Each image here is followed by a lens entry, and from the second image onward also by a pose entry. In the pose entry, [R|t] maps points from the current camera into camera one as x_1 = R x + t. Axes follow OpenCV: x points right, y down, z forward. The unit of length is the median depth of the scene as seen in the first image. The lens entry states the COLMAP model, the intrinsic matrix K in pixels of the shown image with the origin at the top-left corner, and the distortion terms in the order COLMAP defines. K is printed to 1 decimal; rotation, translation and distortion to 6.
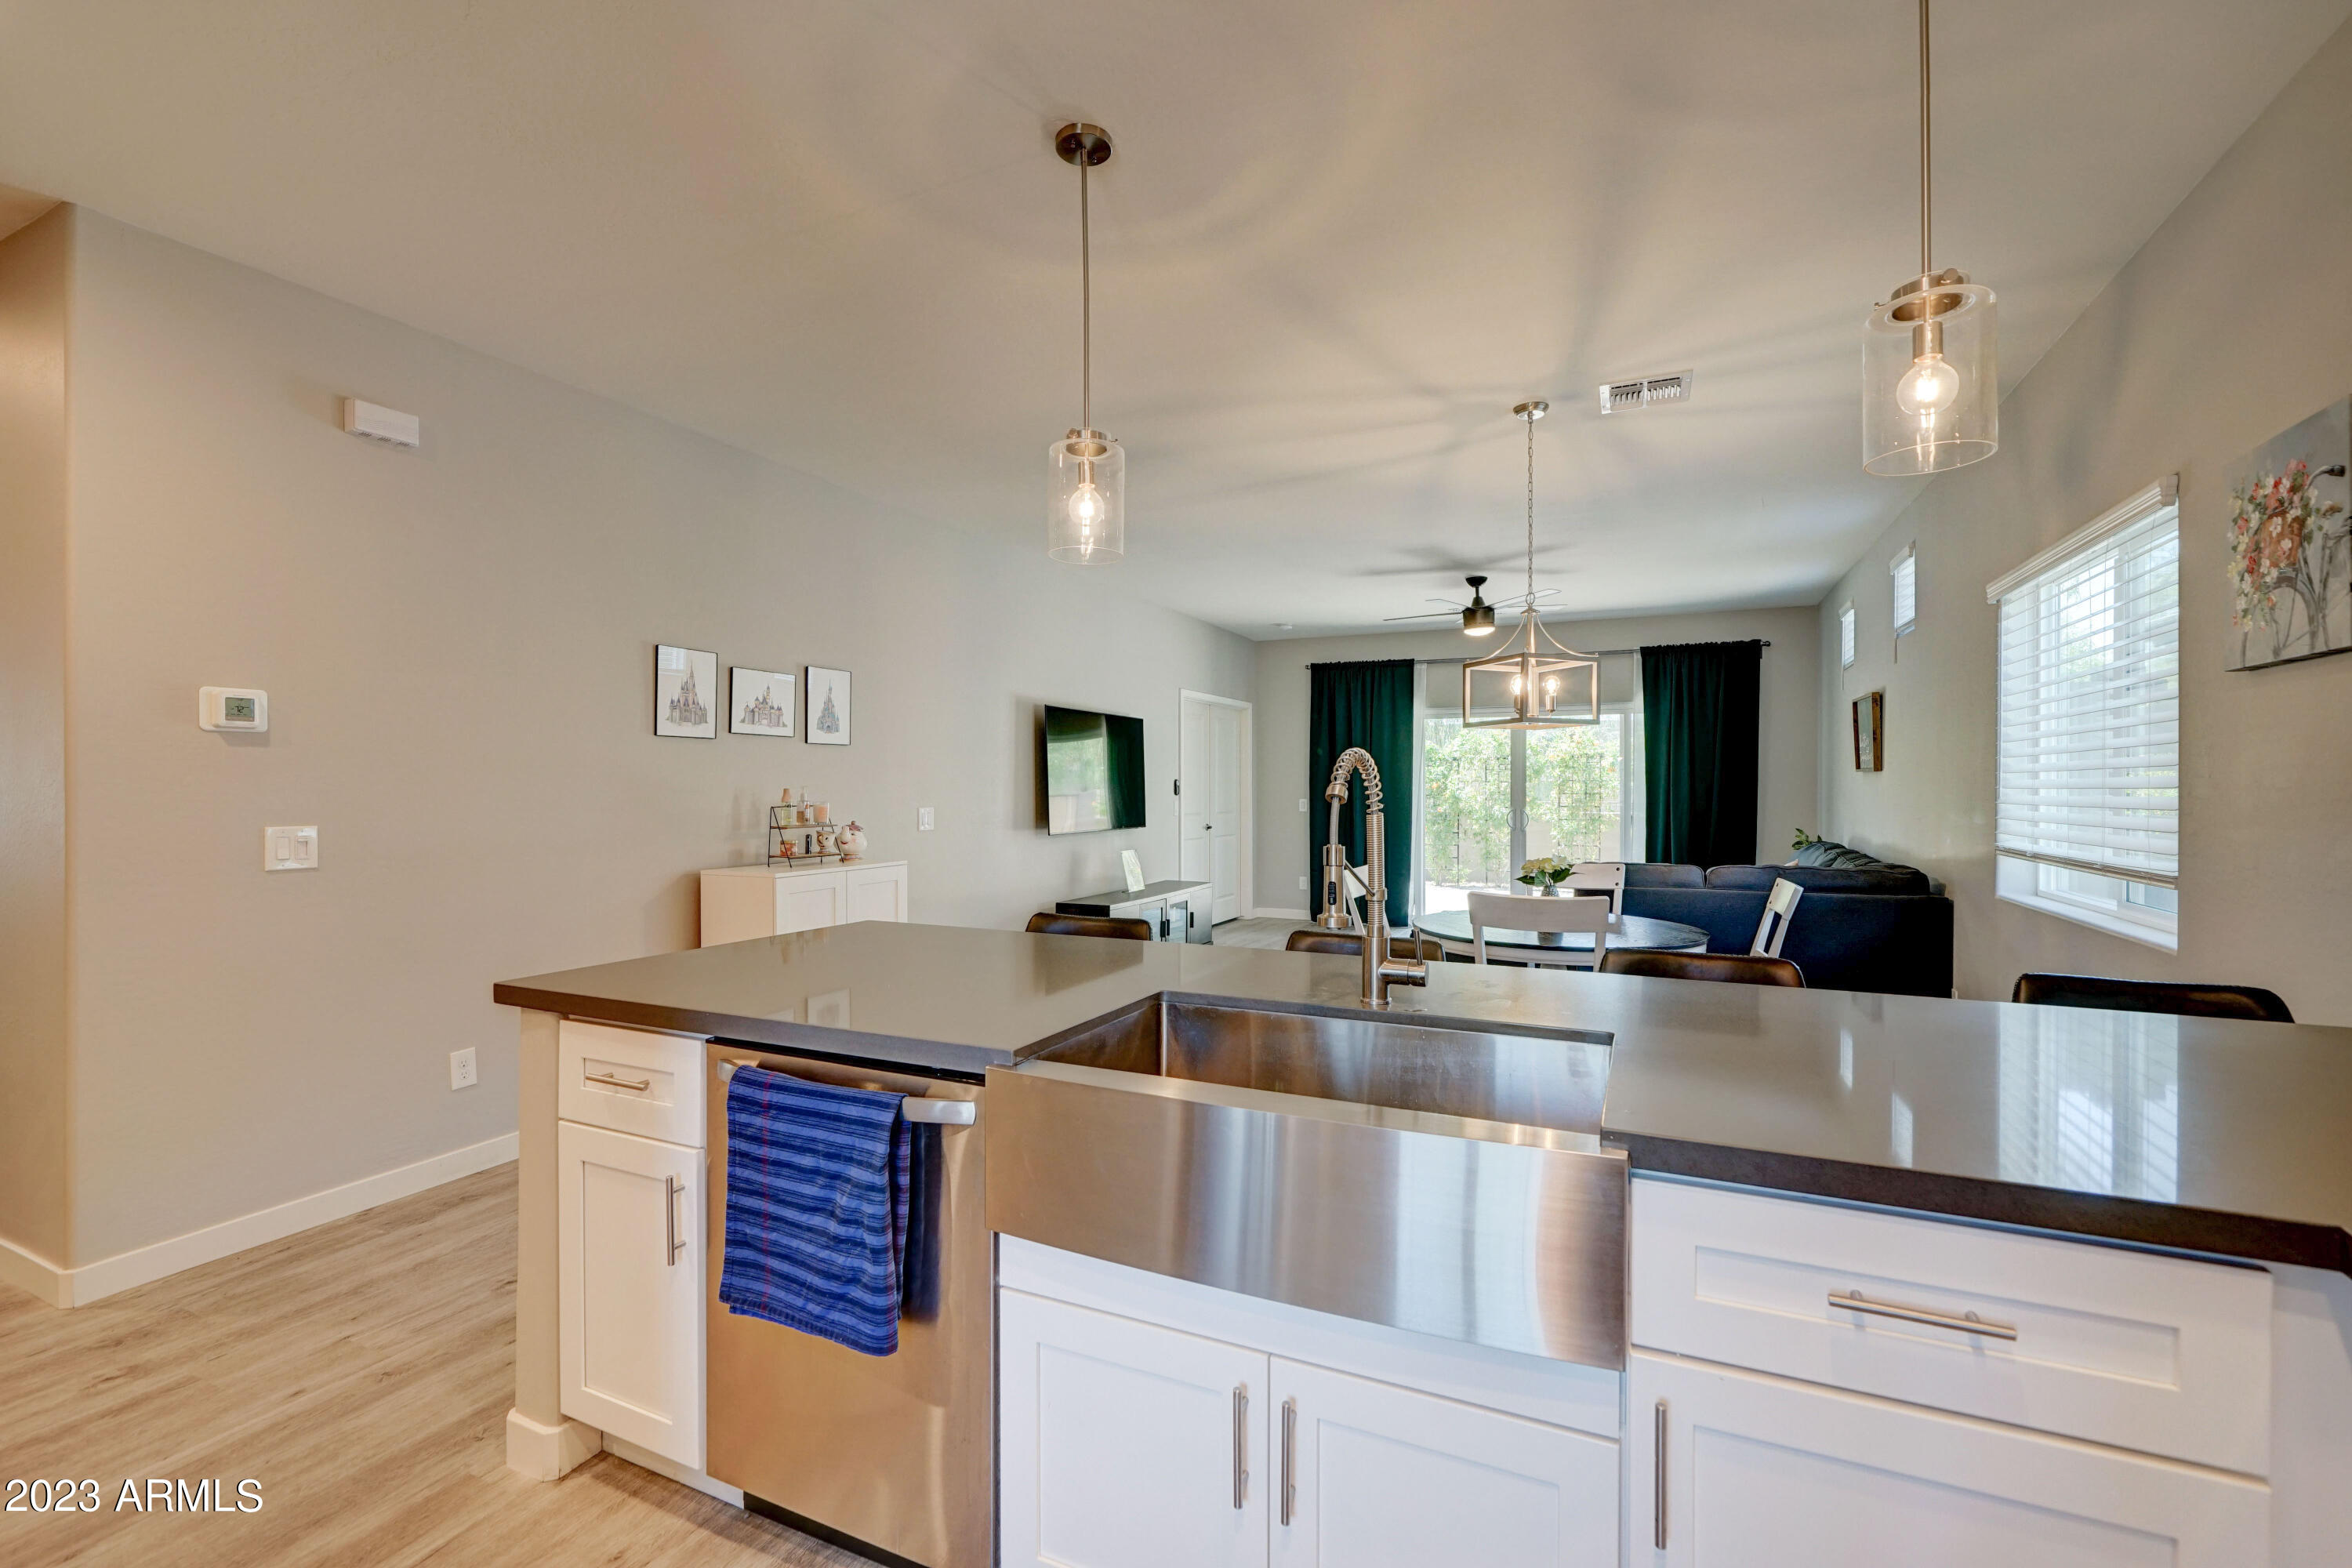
lens RADIAL K [[1028.6, 0, 1167.3], [0, 1028.6, 790.9], [0, 0, 1]] dist [0.000053, -0.000116]
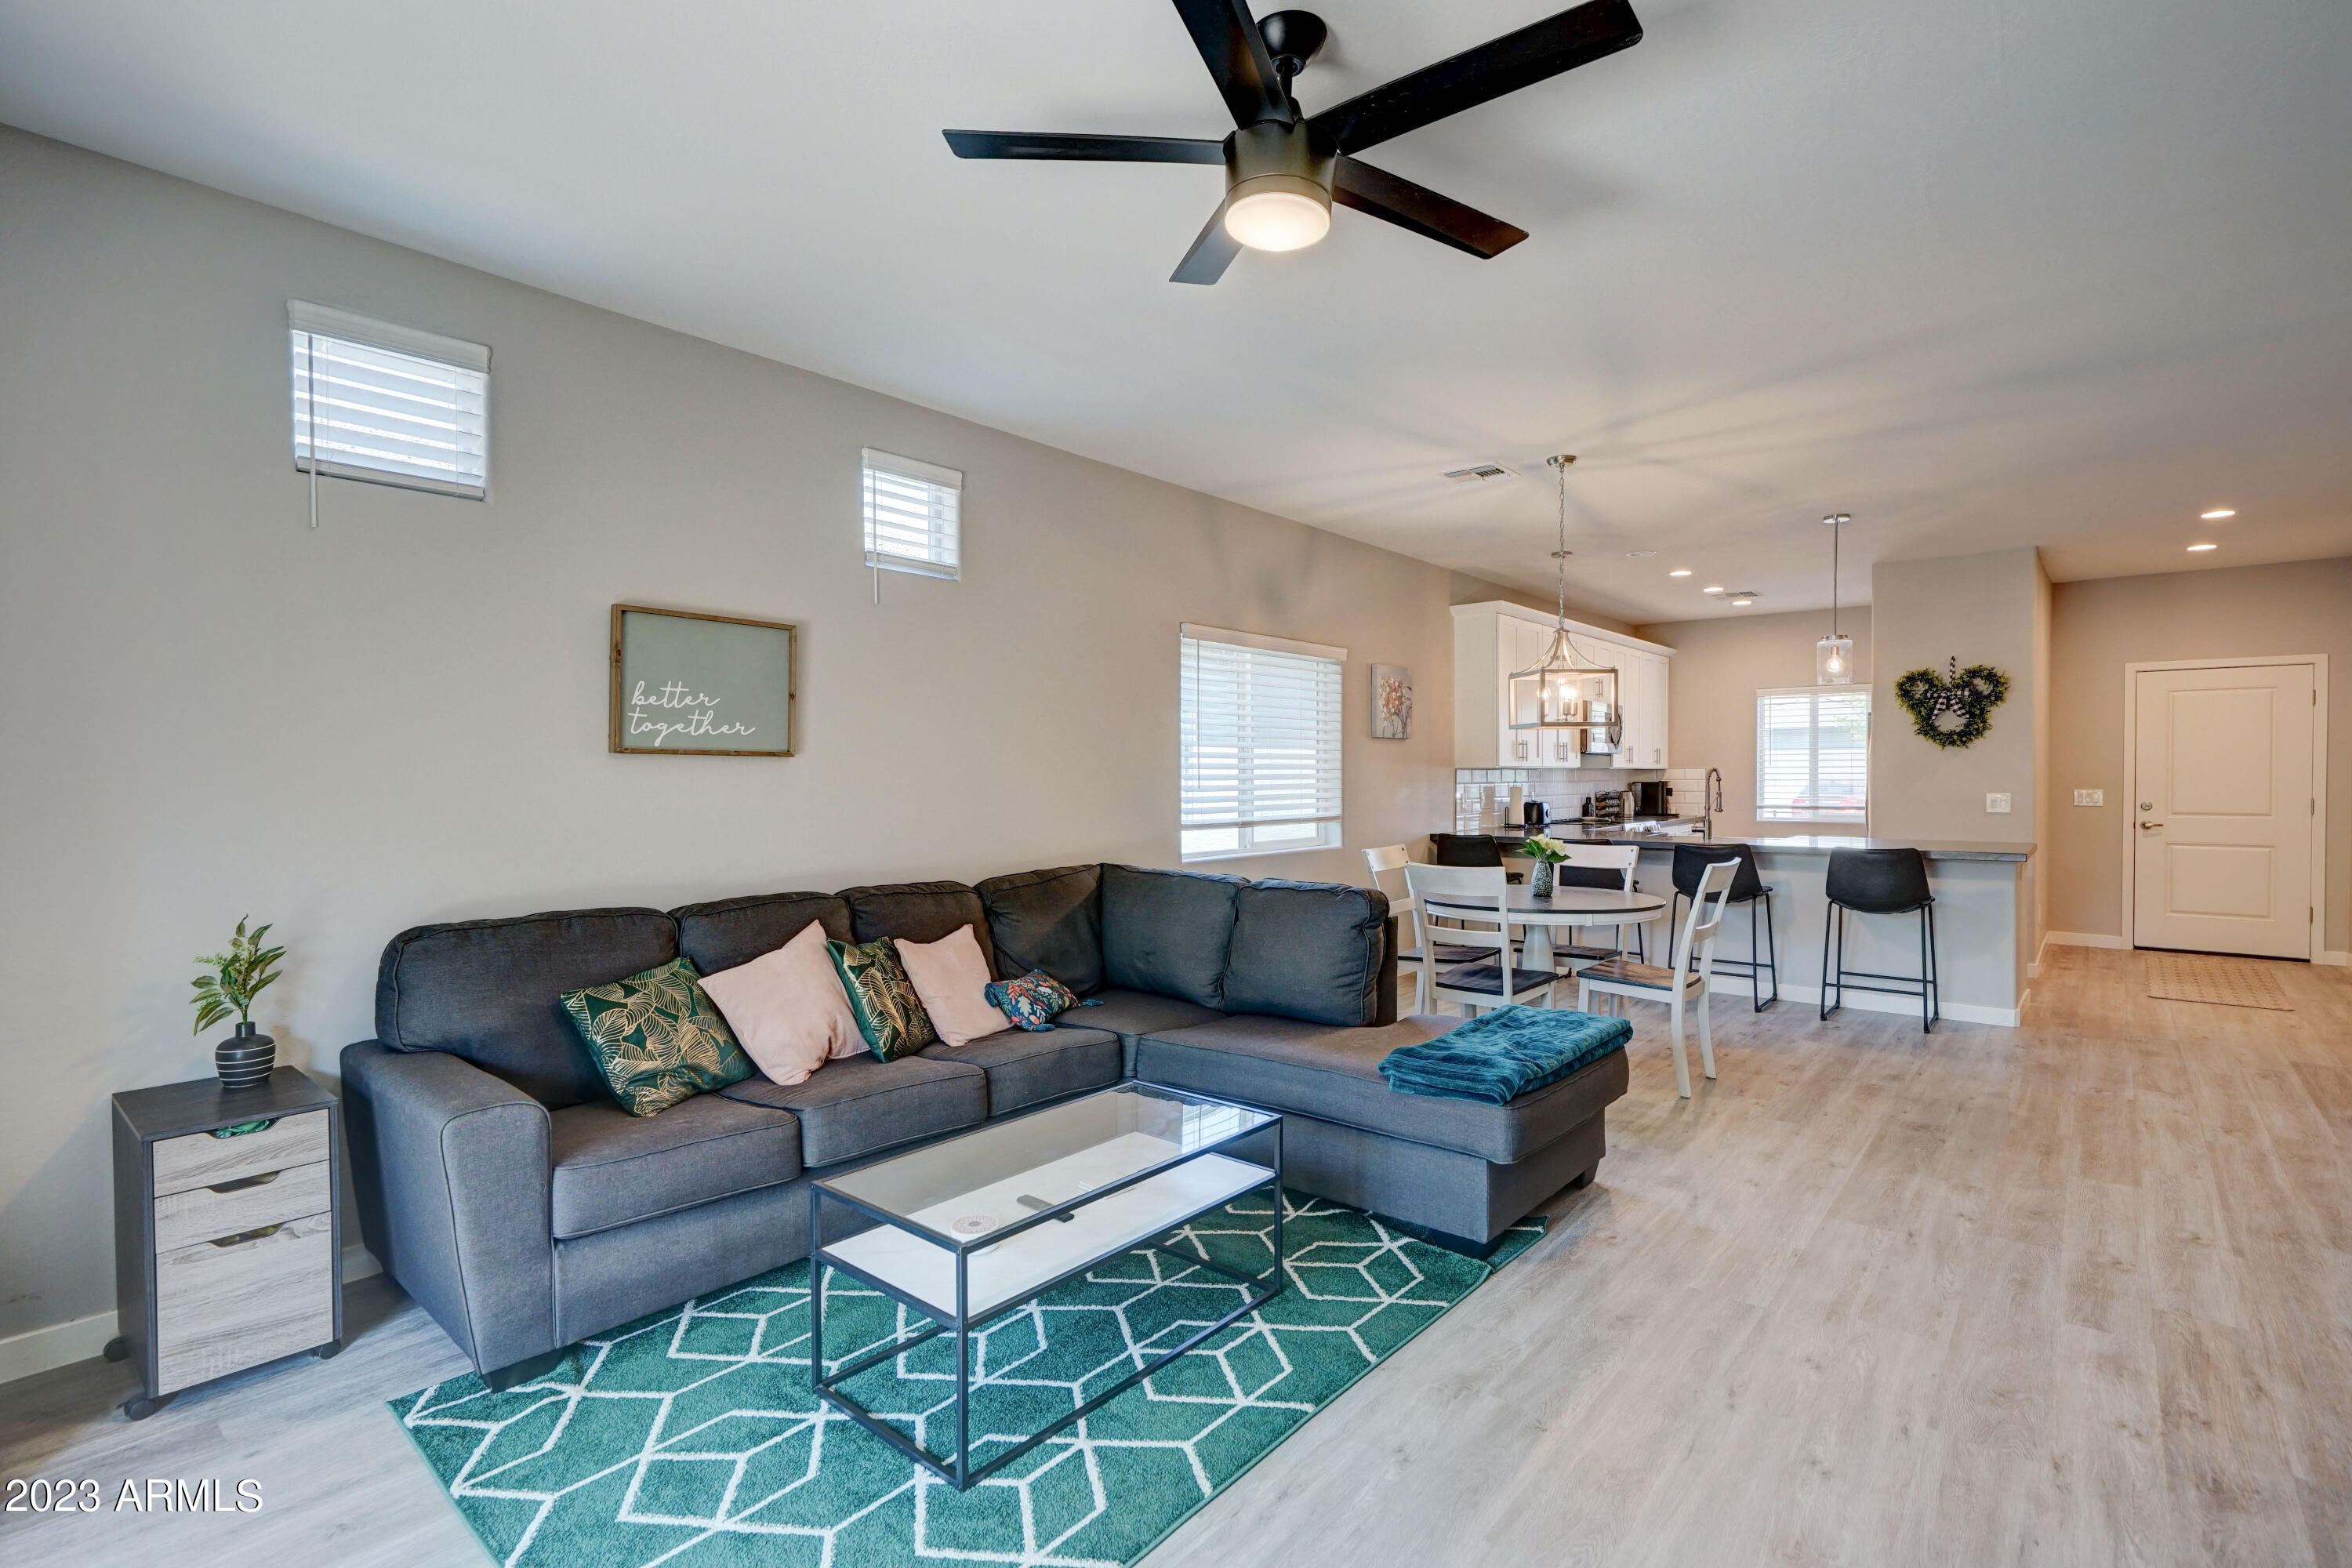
lens RADIAL K [[1087.9, 0, 1176.0], [0, 1087.9, 784.0], [0, 0, 1]] dist [-0.002398, 0.000349]
pose [[-0.965459, 0.001489, 0.260550, 0.424158], [0.004470, 0.999931, 0.010848, -0.012195], [-0.260516, 0.011638, -0.965399, 2.171395]]
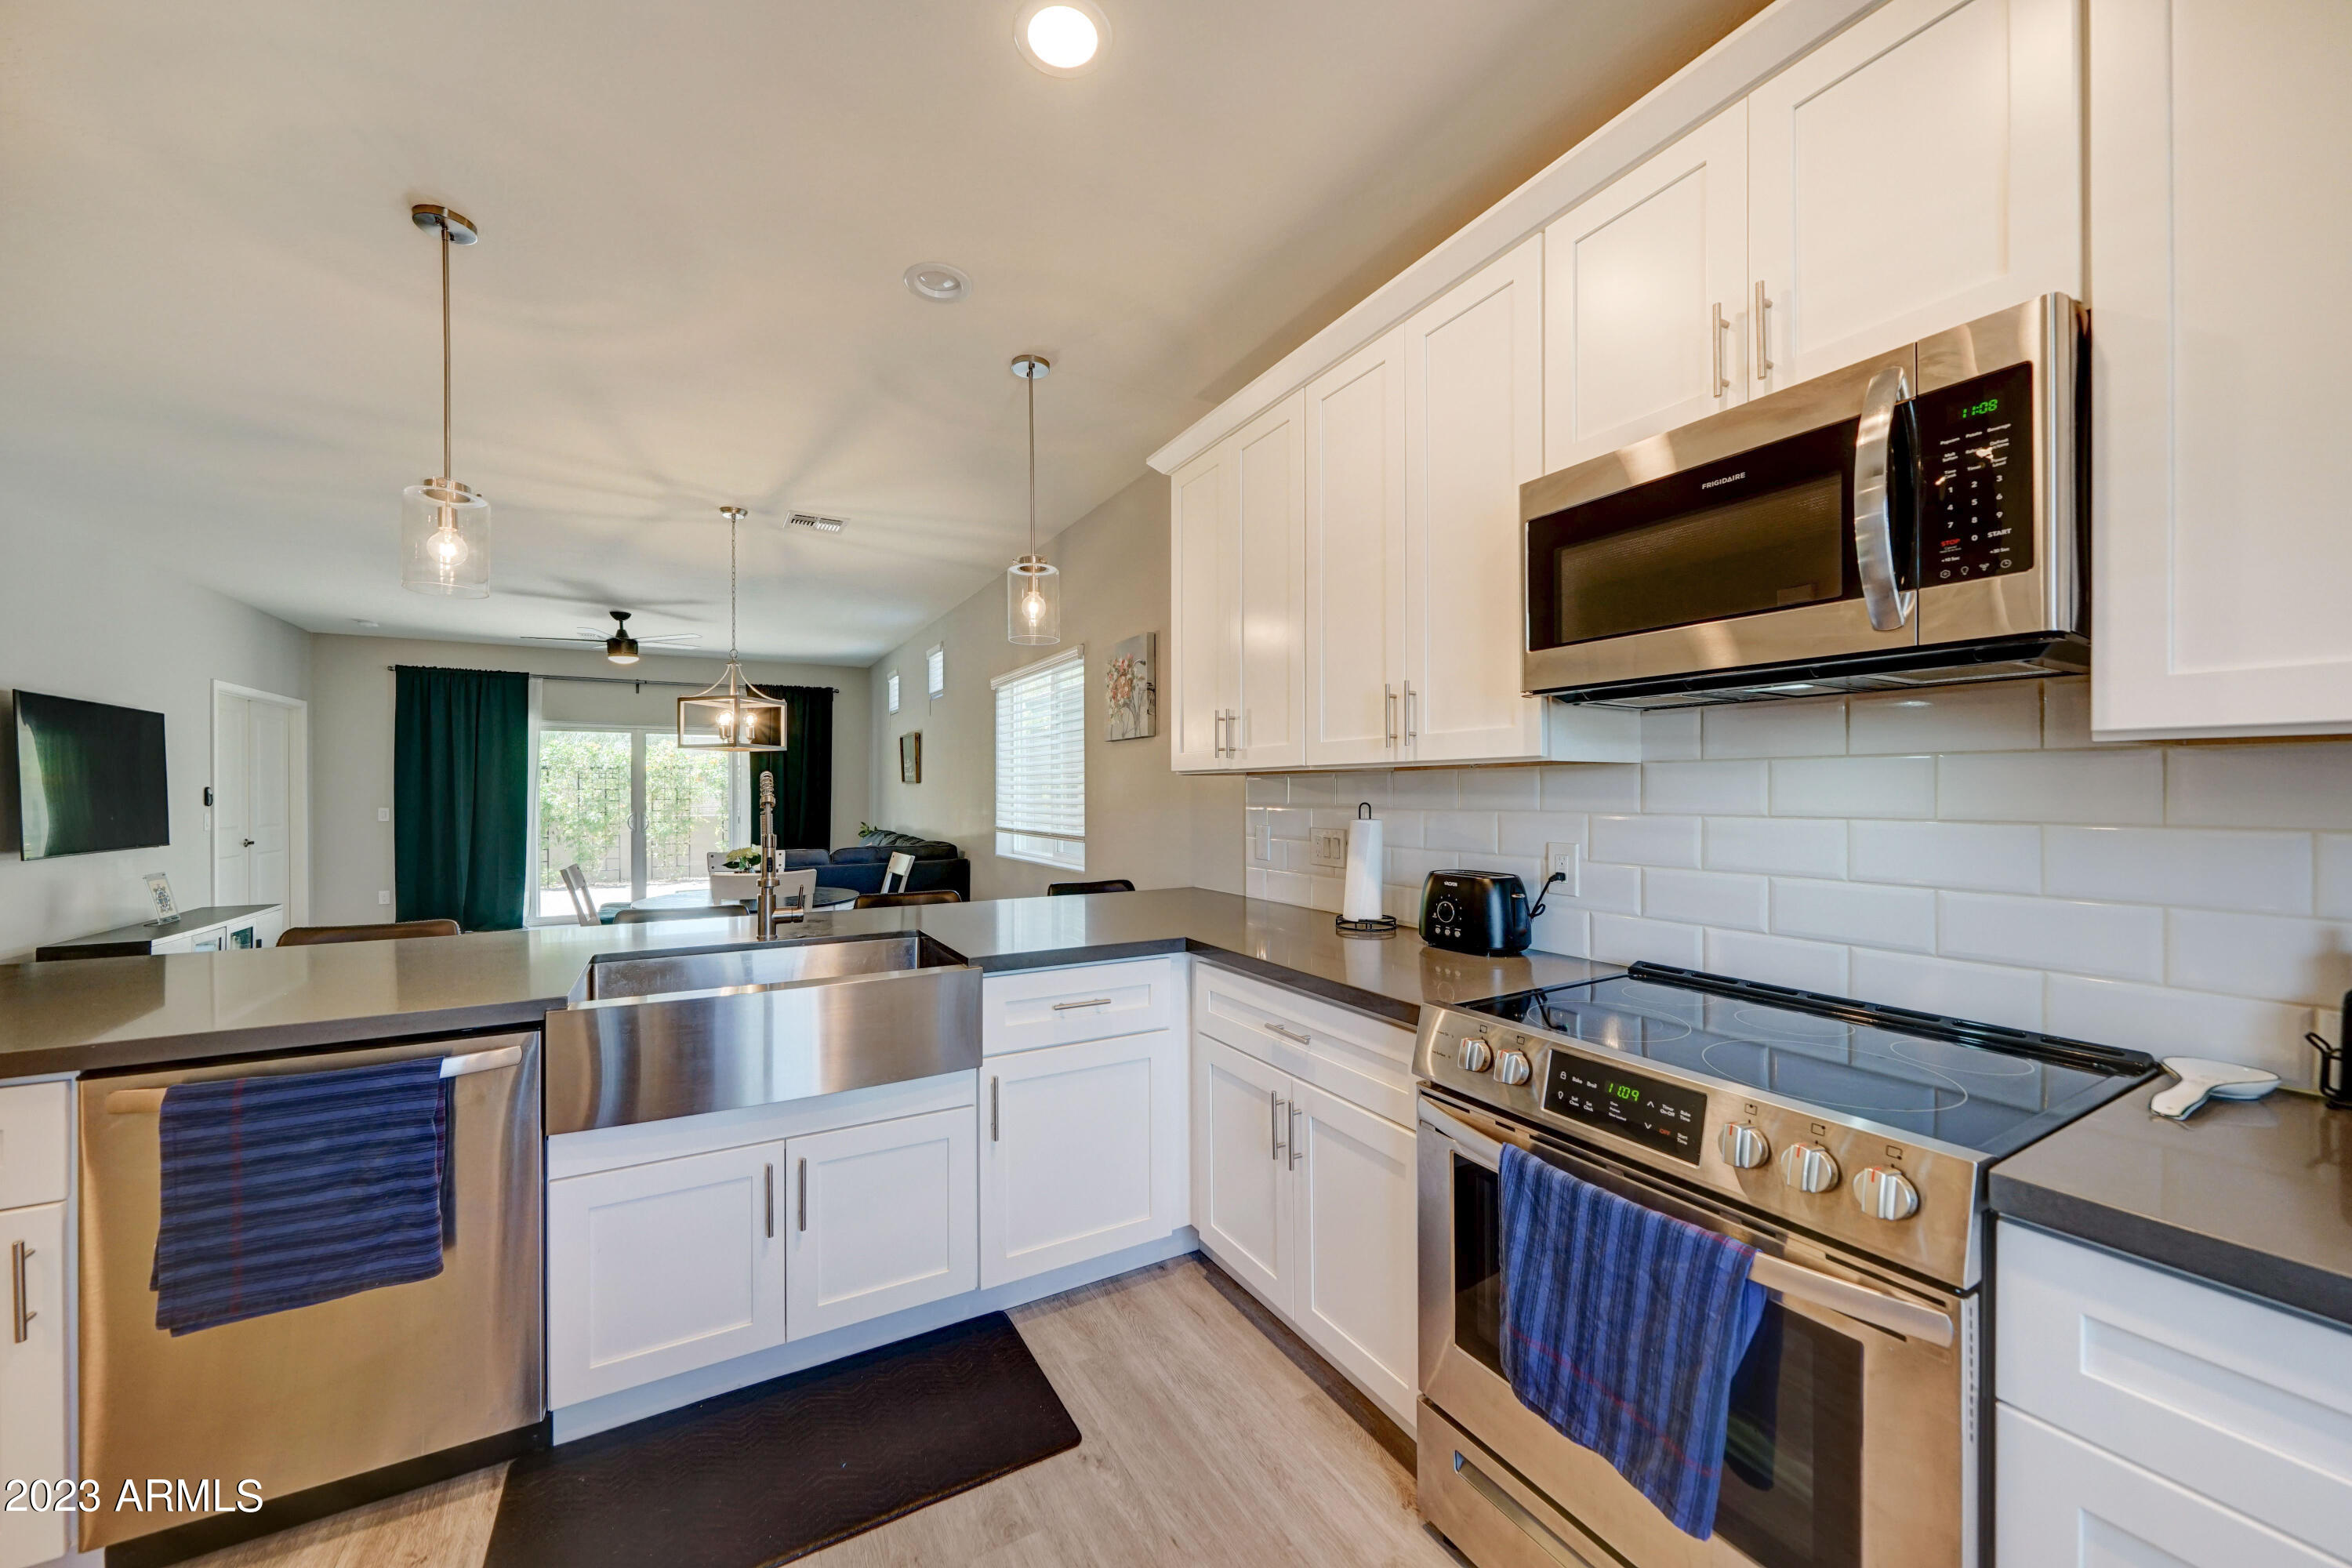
lens RADIAL K [[862.0, 0, 1176.0], [0, 862.0, 784.0], [0, 0, 1]] dist [-0.004603, 0.000194]
pose [[0.576038, 0.005347, 0.817405, -0.209911], [0.006322, 0.999920, -0.010996, -0.002027], [-0.817399, 0.011502, 0.575958, -0.100050]]
